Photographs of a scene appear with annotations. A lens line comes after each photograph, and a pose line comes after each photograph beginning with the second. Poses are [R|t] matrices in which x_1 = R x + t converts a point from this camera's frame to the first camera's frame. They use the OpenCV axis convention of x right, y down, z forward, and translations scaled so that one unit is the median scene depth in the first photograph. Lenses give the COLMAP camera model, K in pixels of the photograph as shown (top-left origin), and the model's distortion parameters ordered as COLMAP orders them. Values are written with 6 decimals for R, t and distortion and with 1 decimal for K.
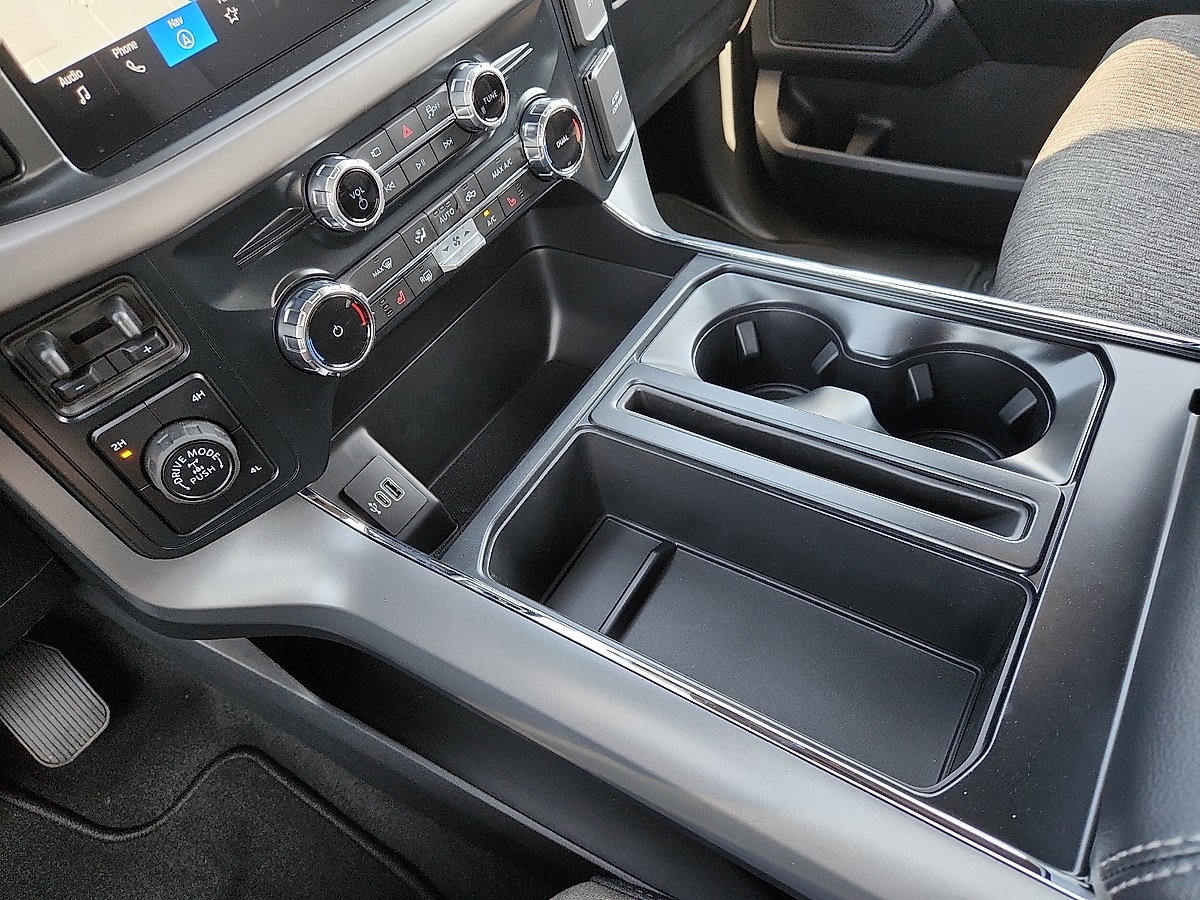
lens RADIAL K [[798.0, 0, 600.0], [0, 798.0, 450.0], [0, 0, 1]] dist [0.031928, -0.048510]
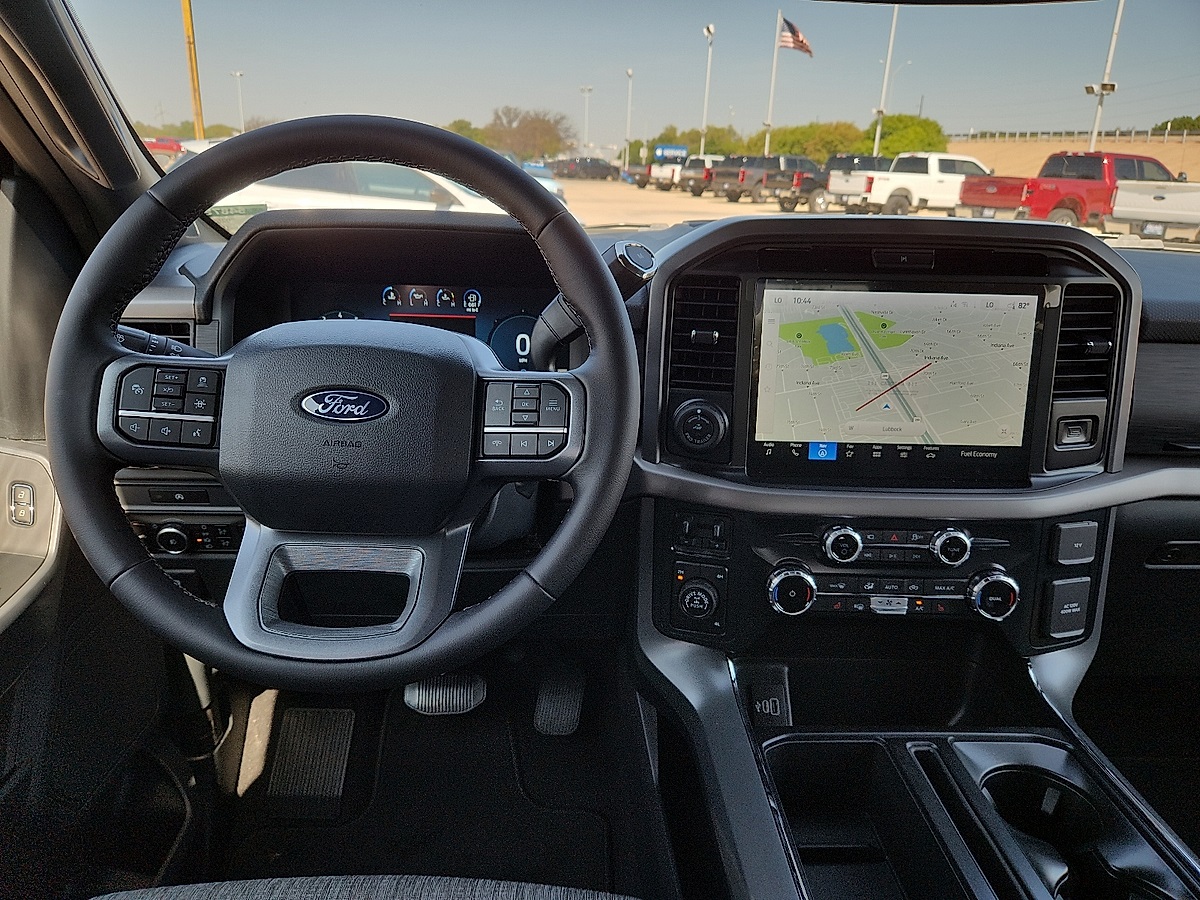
lens RADIAL K [[798.0, 0, 600.0], [0, 798.0, 450.0], [0, 0, 1]] dist [0.031928, -0.048510]
pose [[0.543576, 0.422305, -0.725385, 0.647464], [-0.693194, 0.713170, -0.104260, 0.122224], [0.473293, 0.559506, 0.680402, -0.696112]]
